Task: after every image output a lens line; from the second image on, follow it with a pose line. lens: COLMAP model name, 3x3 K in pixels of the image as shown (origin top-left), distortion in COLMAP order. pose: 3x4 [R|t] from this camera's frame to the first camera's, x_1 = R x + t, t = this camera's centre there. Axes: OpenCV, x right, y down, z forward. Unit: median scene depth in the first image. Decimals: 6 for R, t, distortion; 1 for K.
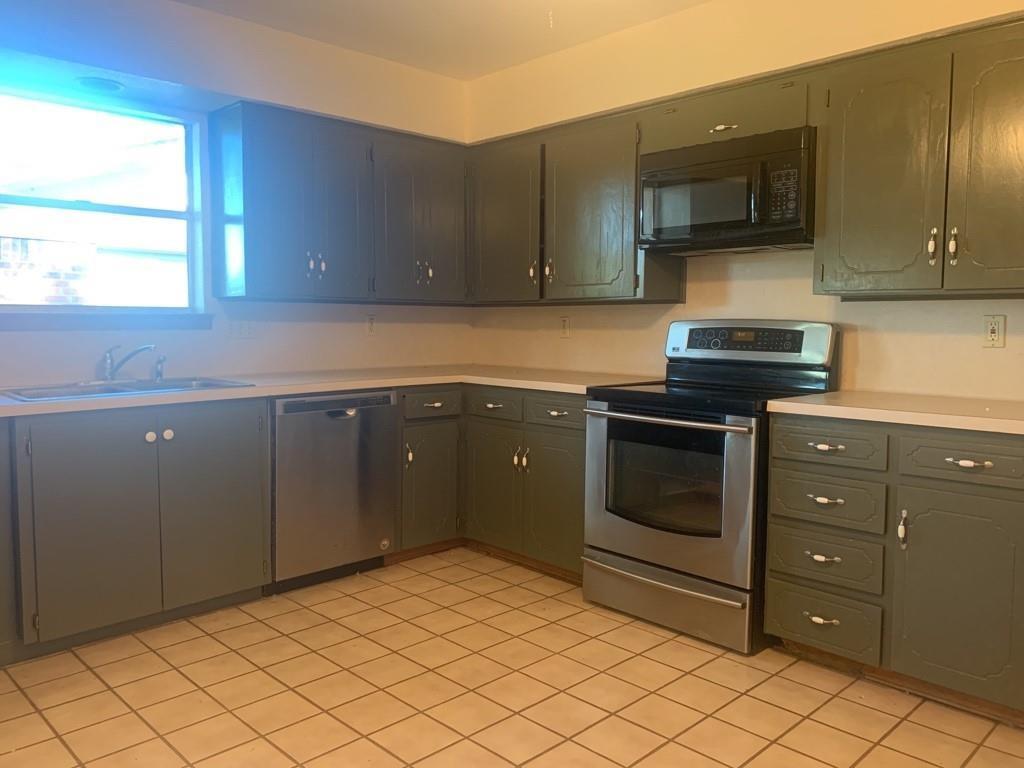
lens RADIAL K [[787.7, 0, 512.0], [0, 787.7, 384.0], [0, 0, 1]] dist [0.057520, -0.089280]
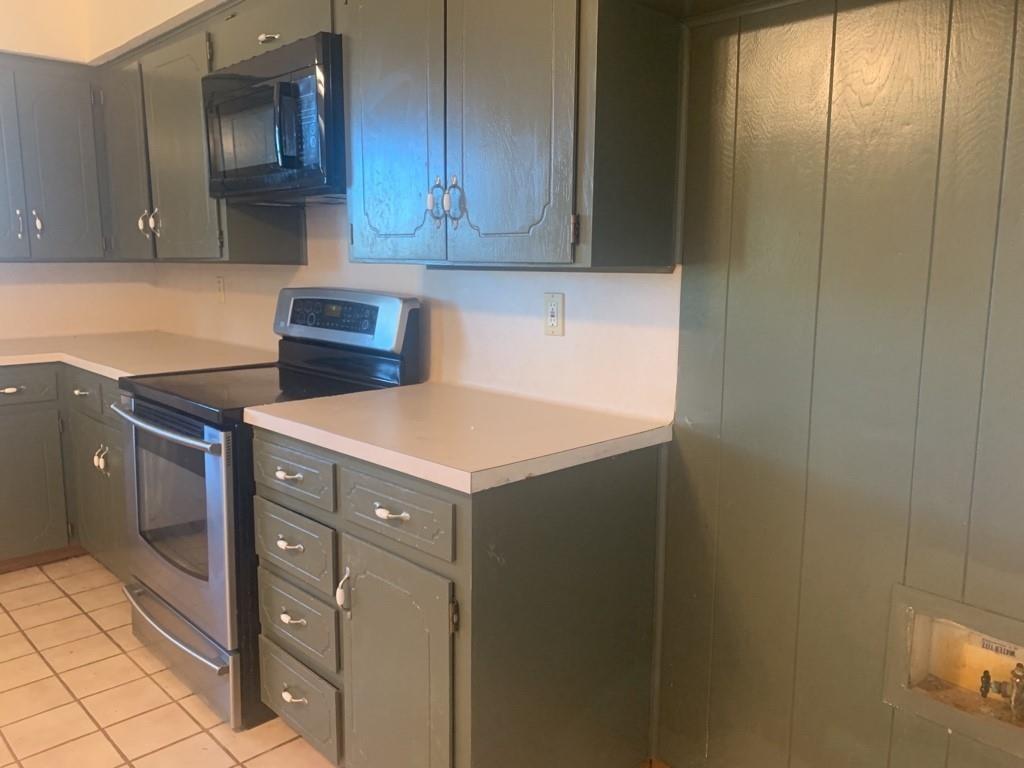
lens RADIAL K [[787.7, 0, 512.0], [0, 787.7, 384.0], [0, 0, 1]] dist [0.057520, -0.089280]
pose [[0.999977, -0.002242, 0.006326, 0.495694], [0.001737, 0.996894, 0.078735, -0.052311], [-0.006483, -0.078723, 0.996875, 0.216153]]
